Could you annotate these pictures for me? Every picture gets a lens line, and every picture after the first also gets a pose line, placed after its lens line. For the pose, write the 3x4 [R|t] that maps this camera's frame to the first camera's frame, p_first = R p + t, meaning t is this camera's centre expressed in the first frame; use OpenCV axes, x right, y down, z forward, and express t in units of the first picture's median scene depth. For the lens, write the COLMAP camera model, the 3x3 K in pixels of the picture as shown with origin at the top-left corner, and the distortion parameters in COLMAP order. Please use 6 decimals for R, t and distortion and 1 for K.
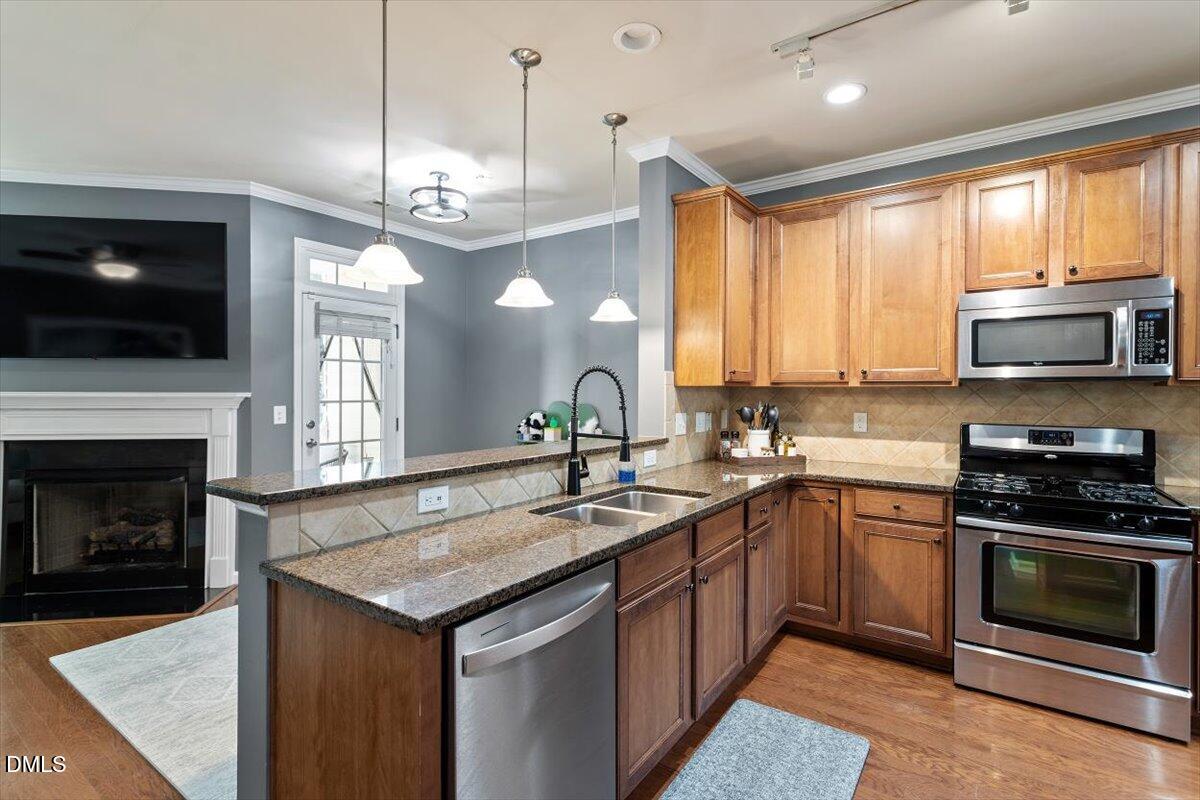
lens RADIAL K [[580.3, 0, 595.4], [0, 580.3, 392.5], [0, 0, 1]] dist [0.004315, 0.001015]
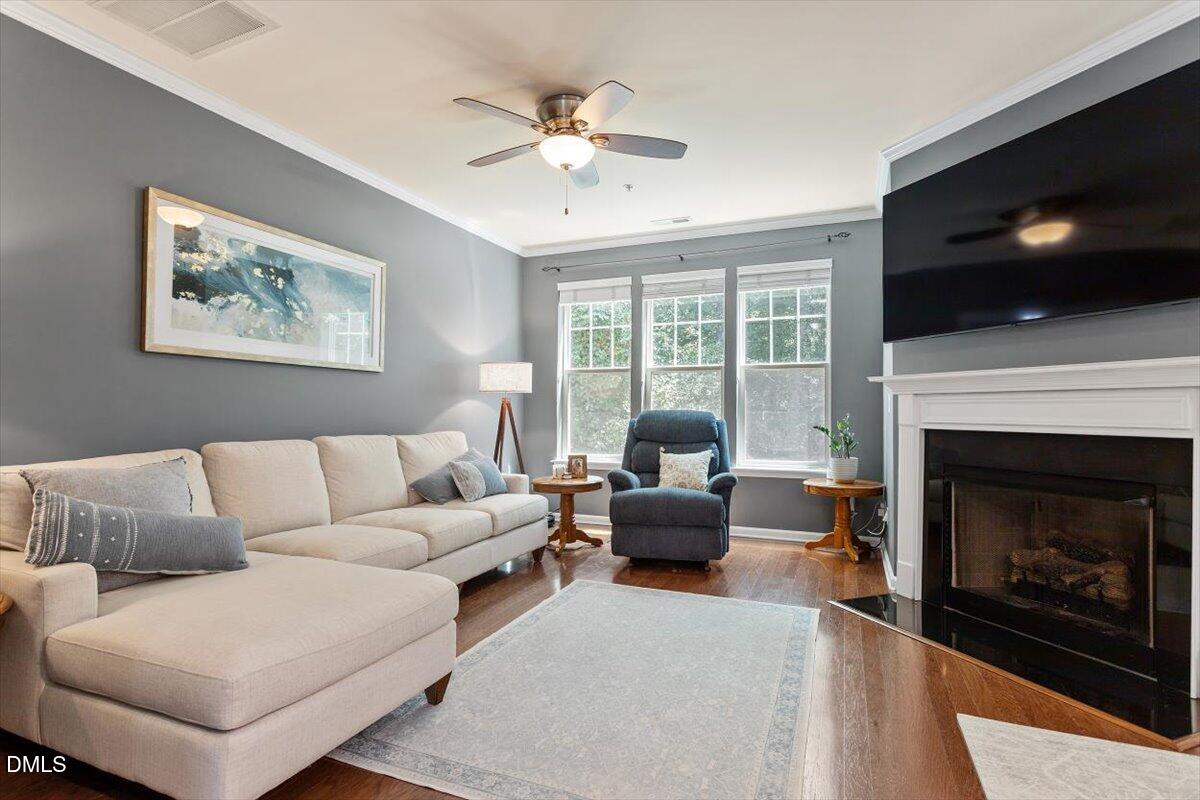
lens RADIAL K [[580.3, 0, 606.0], [0, 580.3, 400.6], [0, 0, 1]] dist [0.004315, 0.001015]
pose [[0.232047, -0.018099, -0.972536, -0.285483], [-0.008133, 0.999756, -0.020546, 0.069803], [0.972671, 0.012677, 0.231843, 0.355696]]
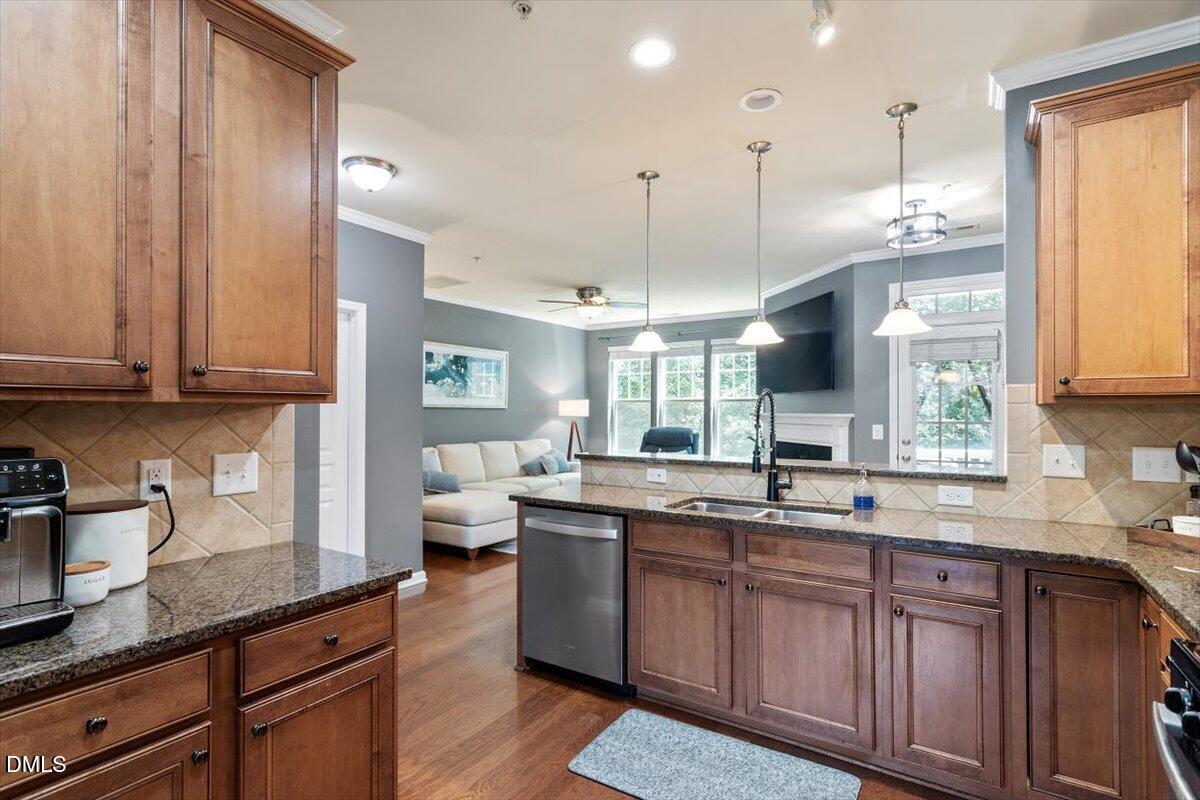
lens RADIAL K [[580.3, 0, 598.9], [0, 580.3, 406.8], [0, 0, 1]] dist [0.004315, 0.001015]
pose [[0.038241, -0.011302, -0.999205, 0.858785], [-0.005627, 0.999918, -0.011525, 0.002818], [0.999253, 0.006063, 0.038175, 0.469849]]
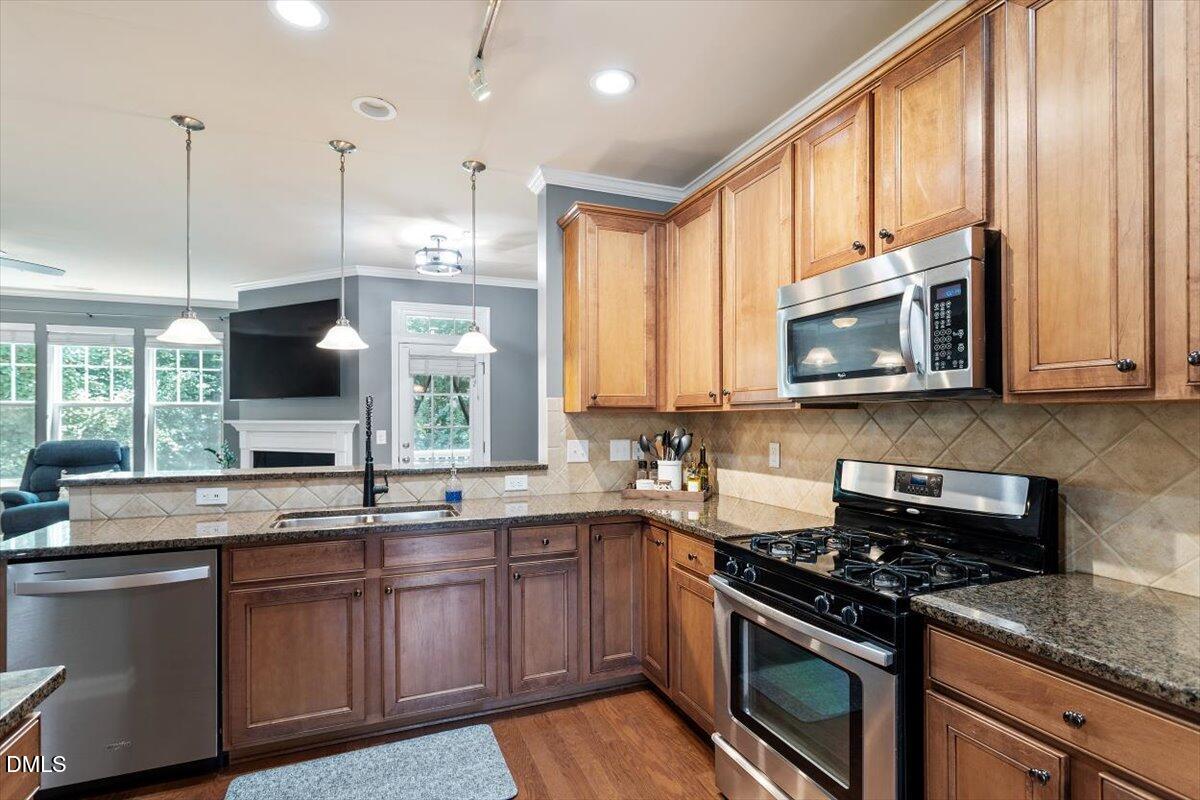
lens RADIAL K [[580.3, 0, 593.9], [0, 580.3, 416.7], [0, 0, 1]] dist [0.004315, 0.001015]
pose [[0.835012, -0.006443, -0.550194, 0.762438], [0.002674, 0.999967, -0.007651, 0.004105], [0.550225, 0.004917, 0.835002, 0.210165]]
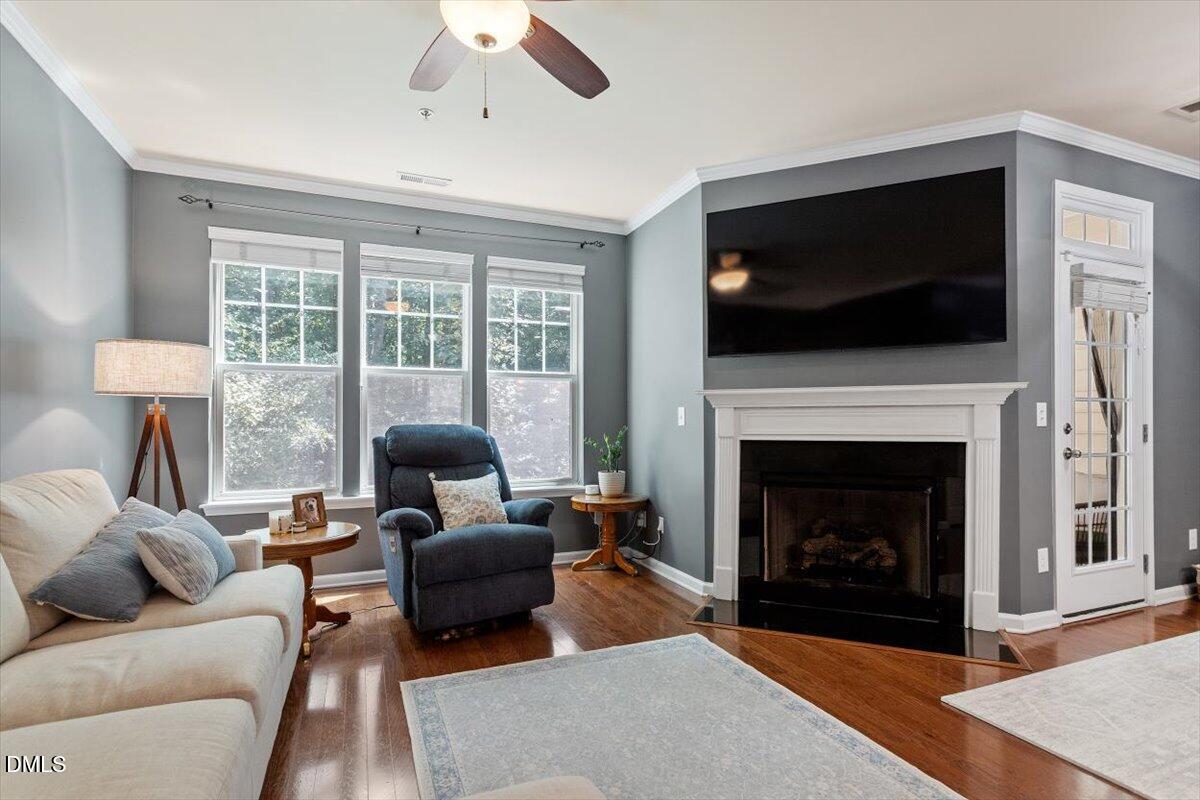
lens RADIAL K [[580.3, 0, 593.8], [0, 580.3, 421.5], [0, 0, 1]] dist [0.004315, 0.001015]
pose [[0.847505, -0.007682, -0.530732, -0.822319], [0.003548, 0.999955, -0.008809, 0.067796], [0.530775, 0.005583, 0.847494, 0.051255]]
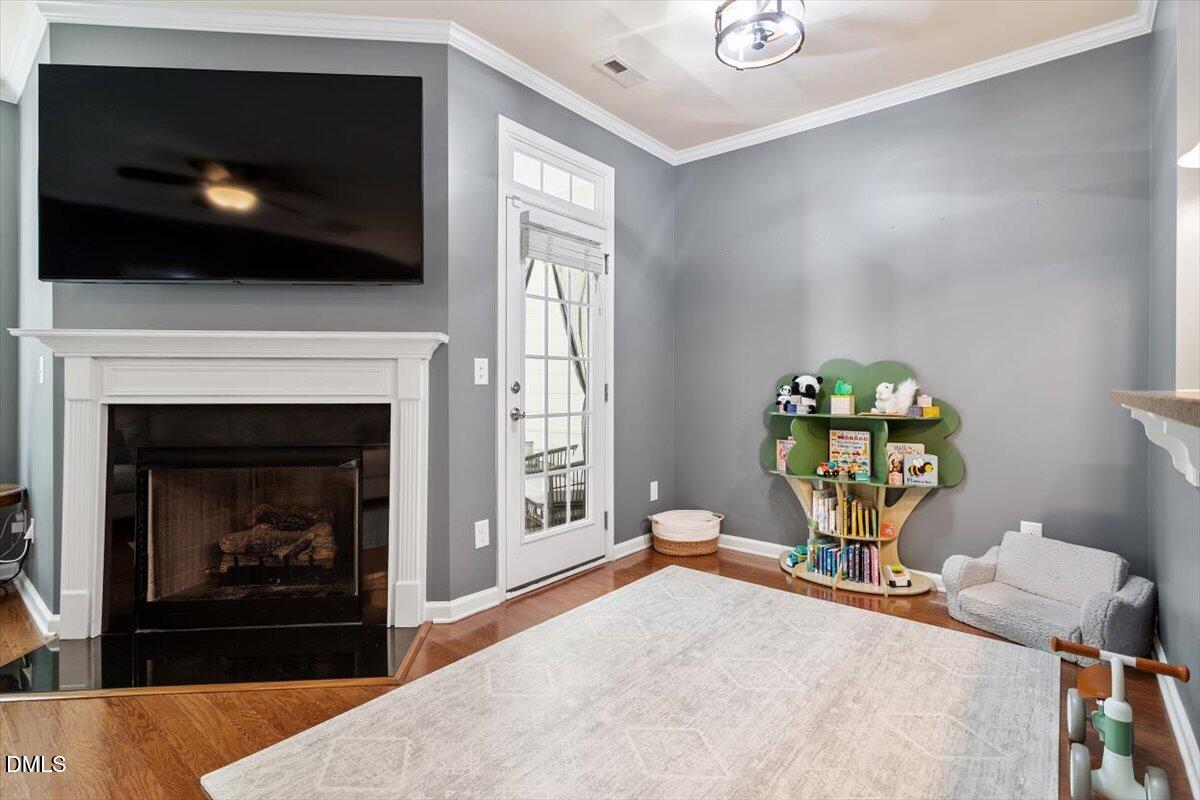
lens RADIAL K [[580.3, 0, 595.6], [0, 580.3, 382.3], [0, 0, 1]] dist [0.004315, 0.001015]
pose [[0.997648, -0.002523, -0.068496, -0.467826], [0.001950, 0.999963, -0.008432, 0.074206], [0.068515, 0.008278, 0.997616, 0.421873]]
